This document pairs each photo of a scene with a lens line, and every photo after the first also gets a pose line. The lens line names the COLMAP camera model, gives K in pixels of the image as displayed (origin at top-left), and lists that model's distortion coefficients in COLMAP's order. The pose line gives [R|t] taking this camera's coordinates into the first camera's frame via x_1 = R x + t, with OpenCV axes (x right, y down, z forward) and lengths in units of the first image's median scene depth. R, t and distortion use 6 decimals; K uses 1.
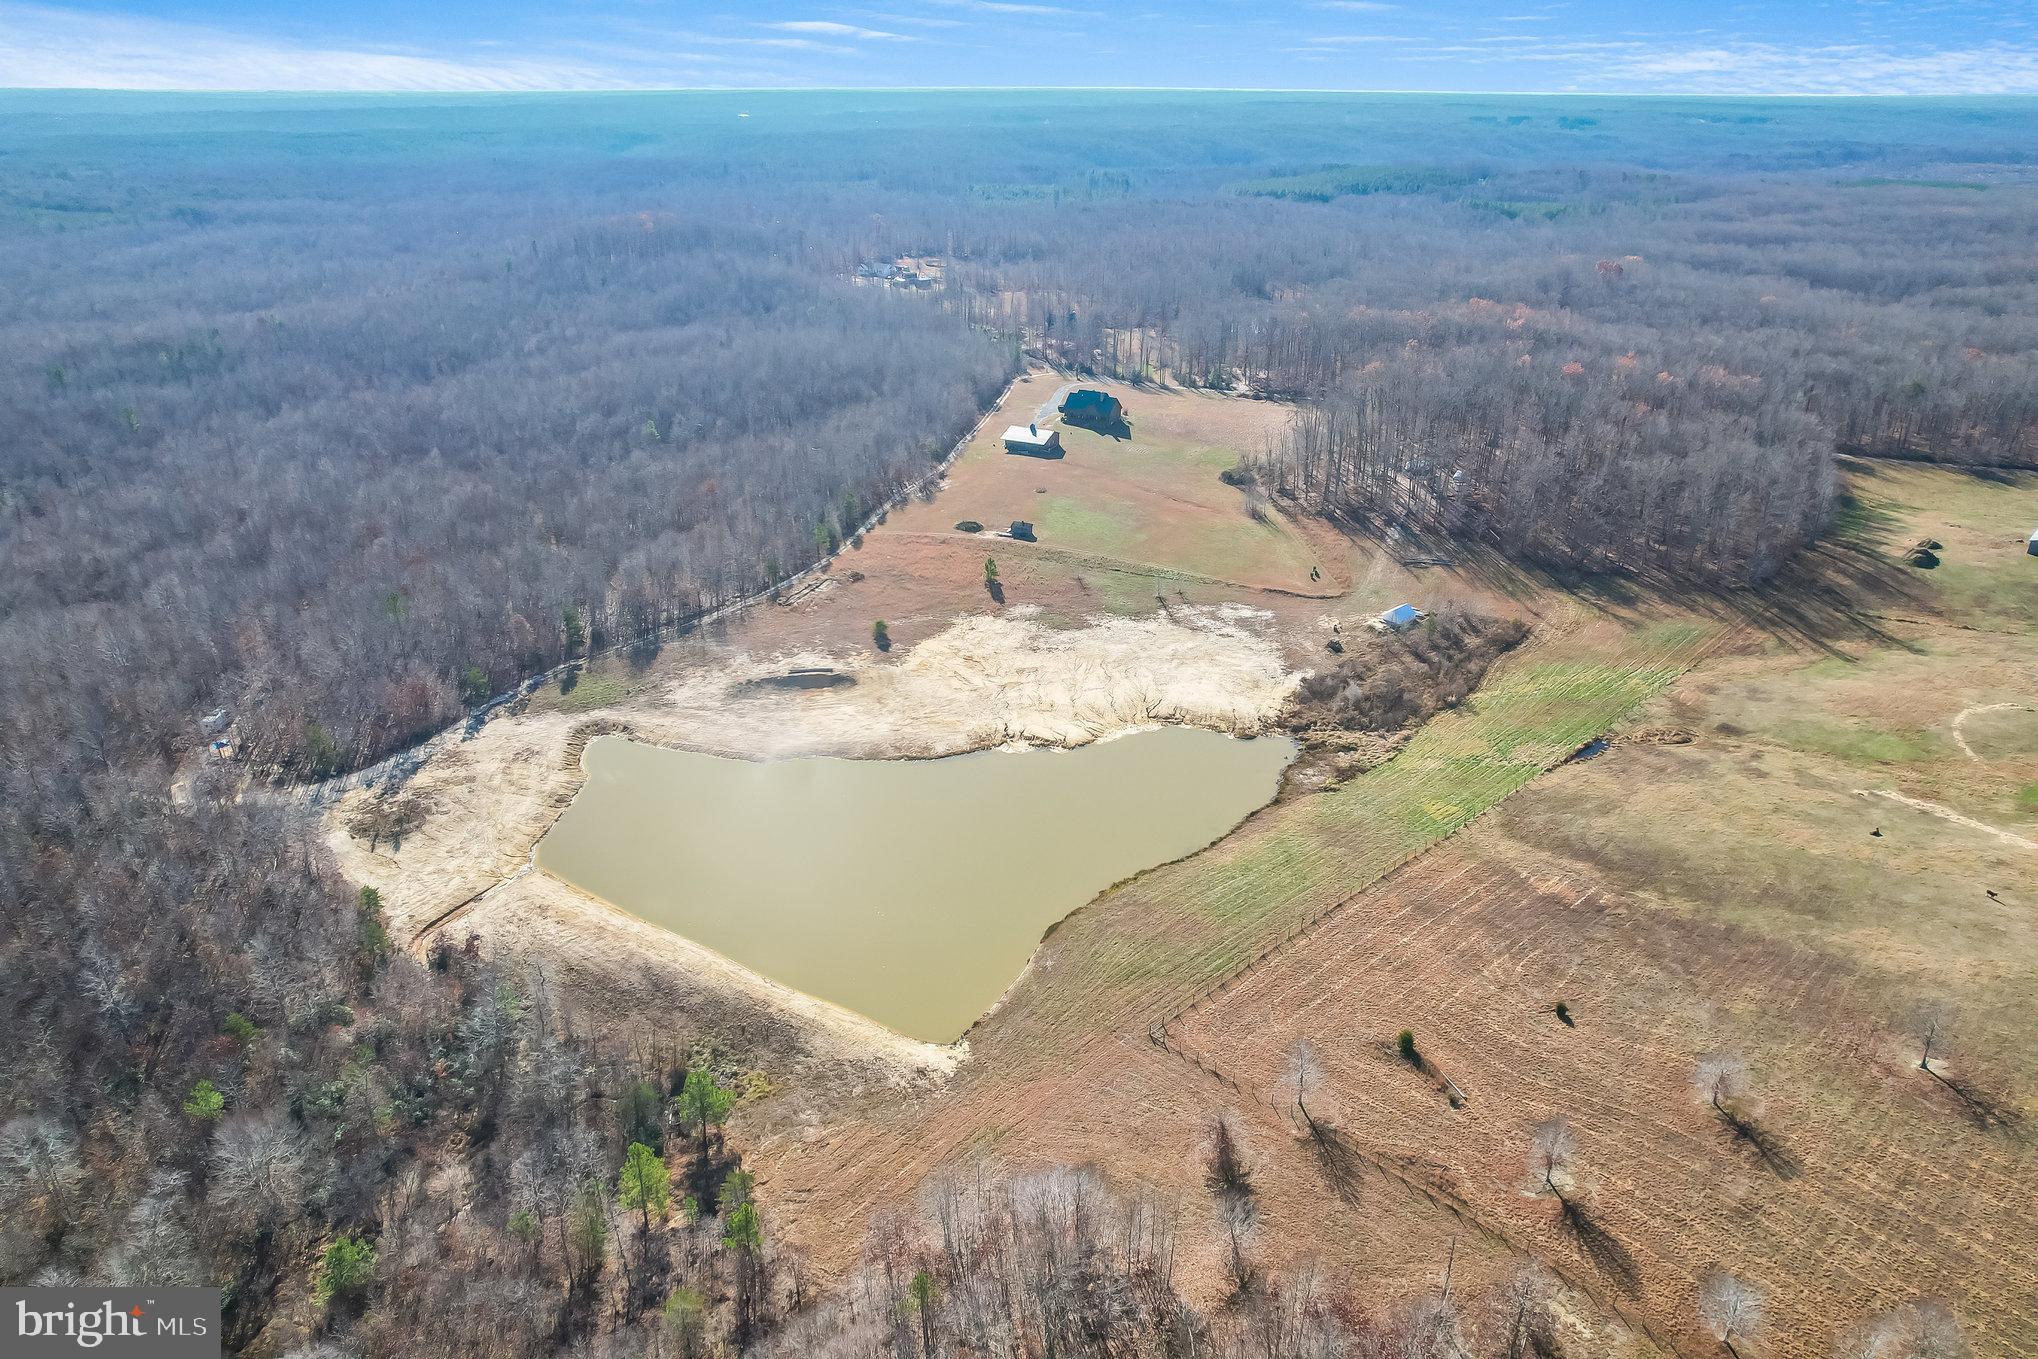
lens RADIAL K [[1295.5, 0, 1026.6], [0, 1295.5, 682.9], [0, 0, 1]] dist [-0.082681, 0.069195]
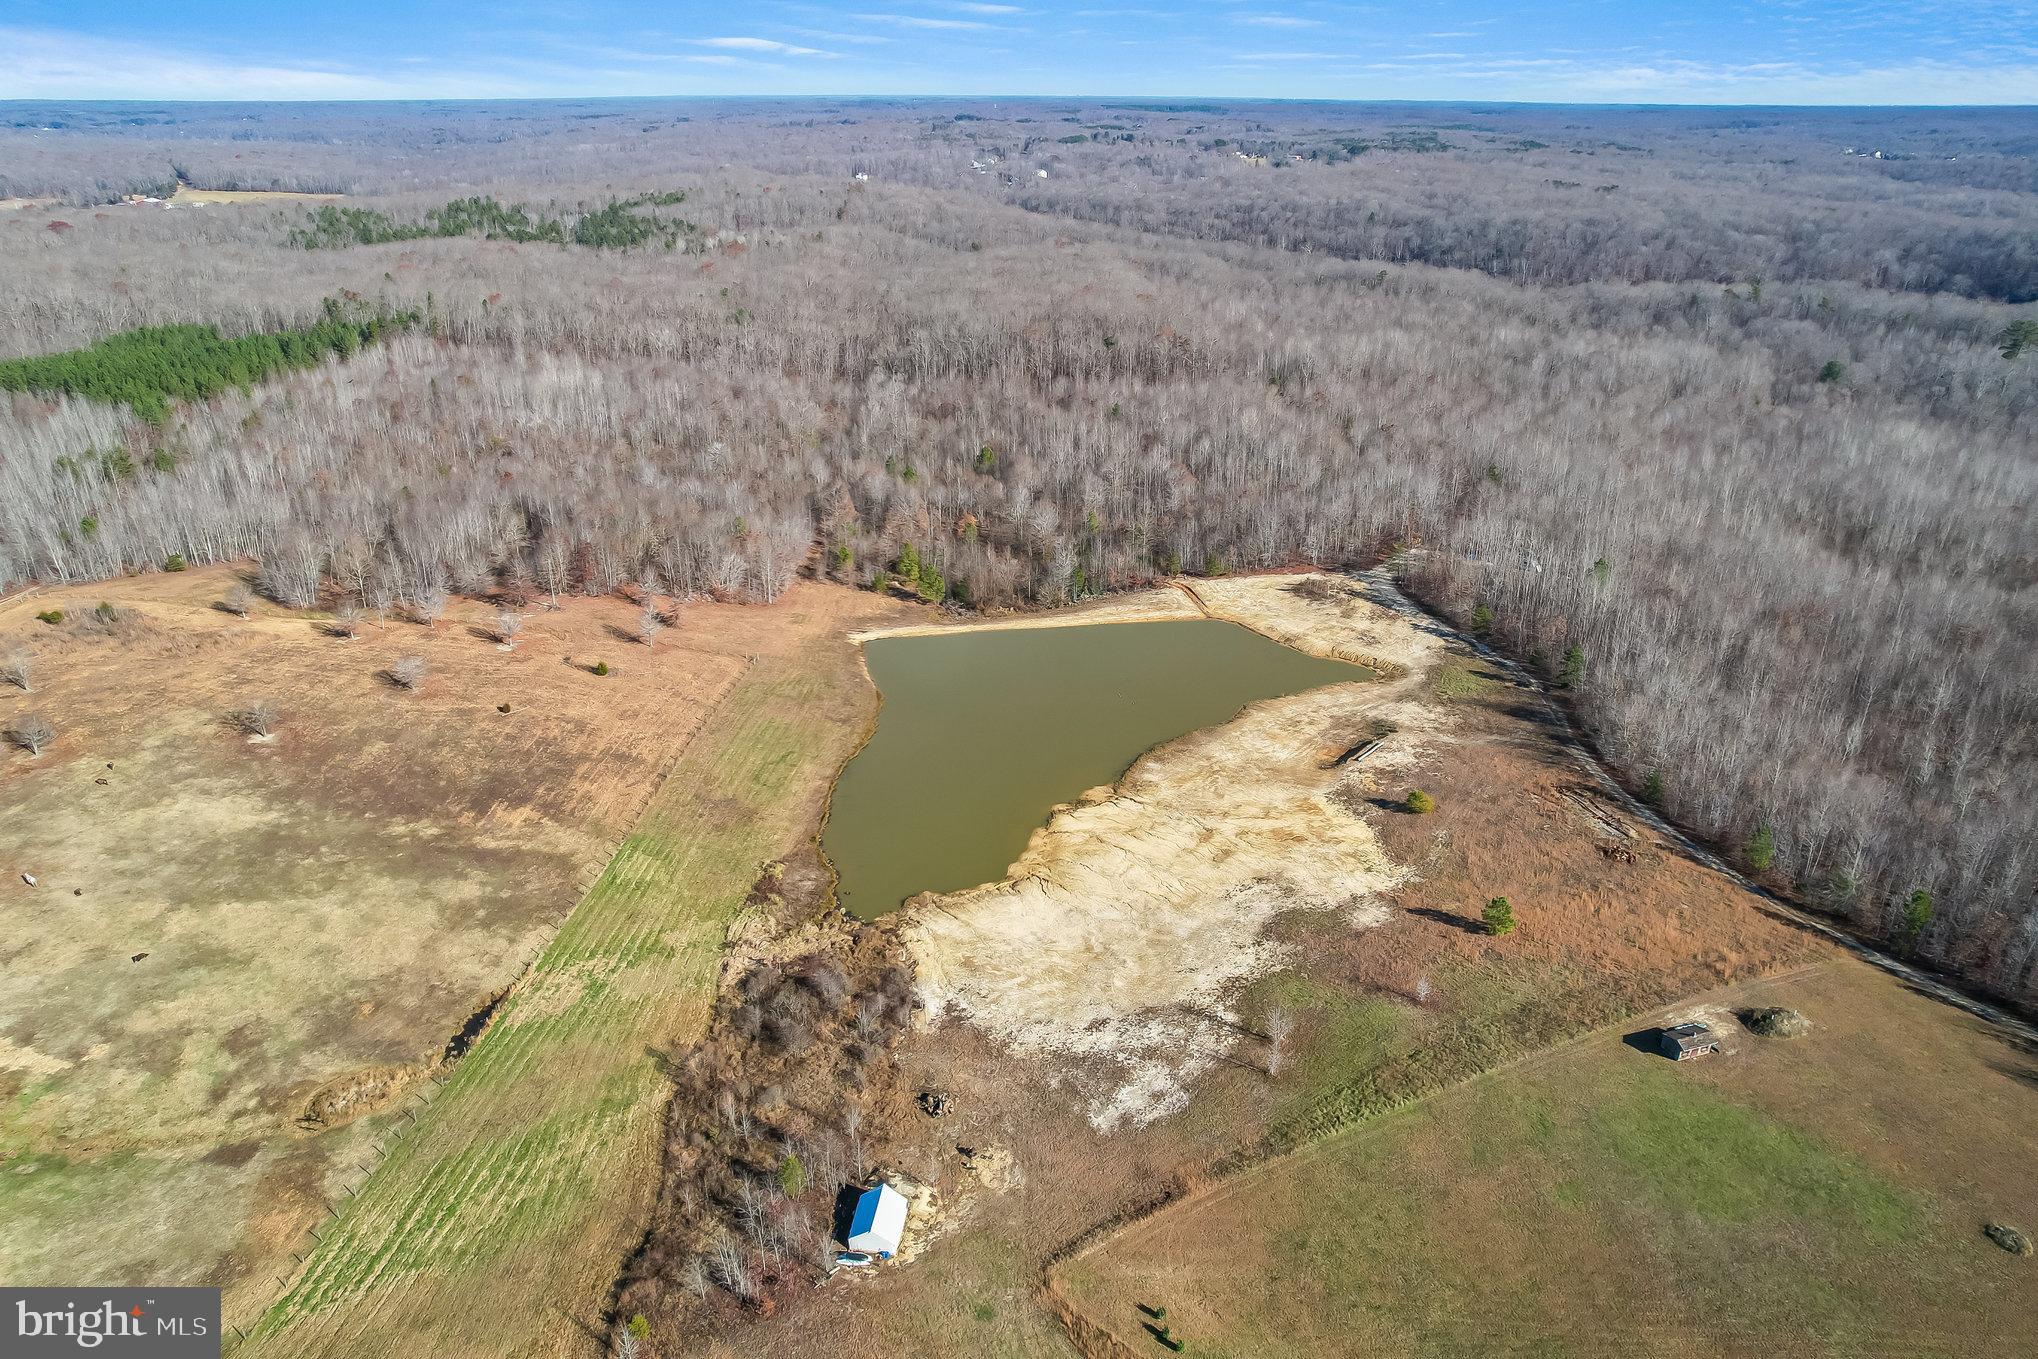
lens RADIAL K [[1295.5, 0, 1026.6], [0, 1295.5, 682.9], [0, 0, 1]] dist [-0.082681, 0.069195]
pose [[-0.751449, 0.270577, -0.601757, 0.470879], [-0.285788, 0.688562, 0.666489, -0.504750], [0.594684, 0.672808, -0.440091, 1.099635]]
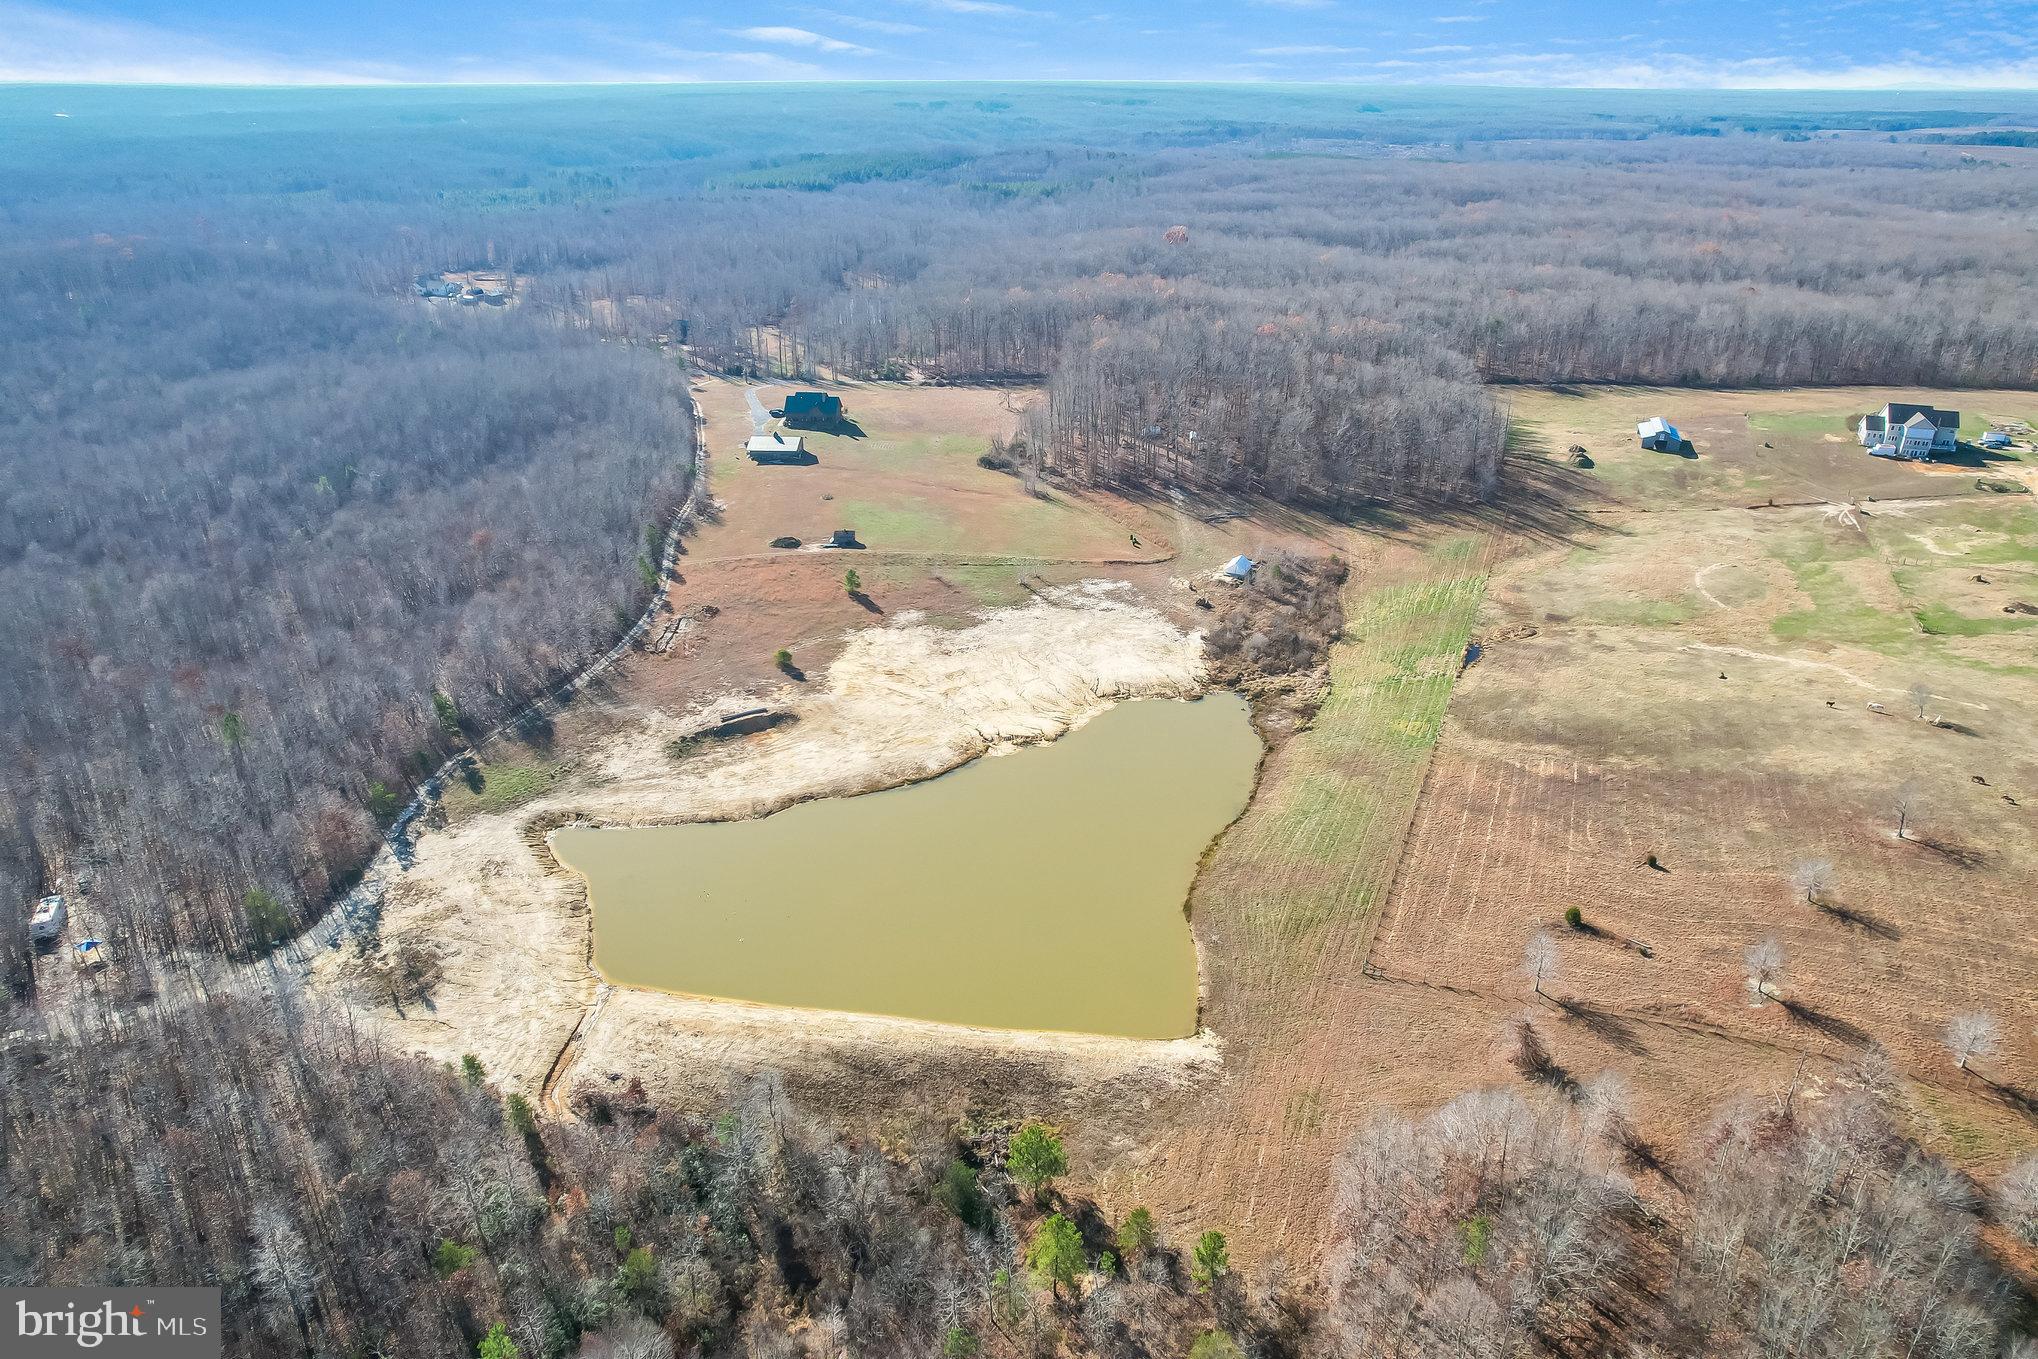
lens RADIAL K [[1295.5, 0, 1026.6], [0, 1295.5, 682.9], [0, 0, 1]] dist [-0.082681, 0.069195]
pose [[0.913135, -0.175074, 0.368149, -0.288181], [0.172844, 0.984164, 0.039309, -0.029958], [-0.369202, 0.027738, 0.928935, 0.061075]]
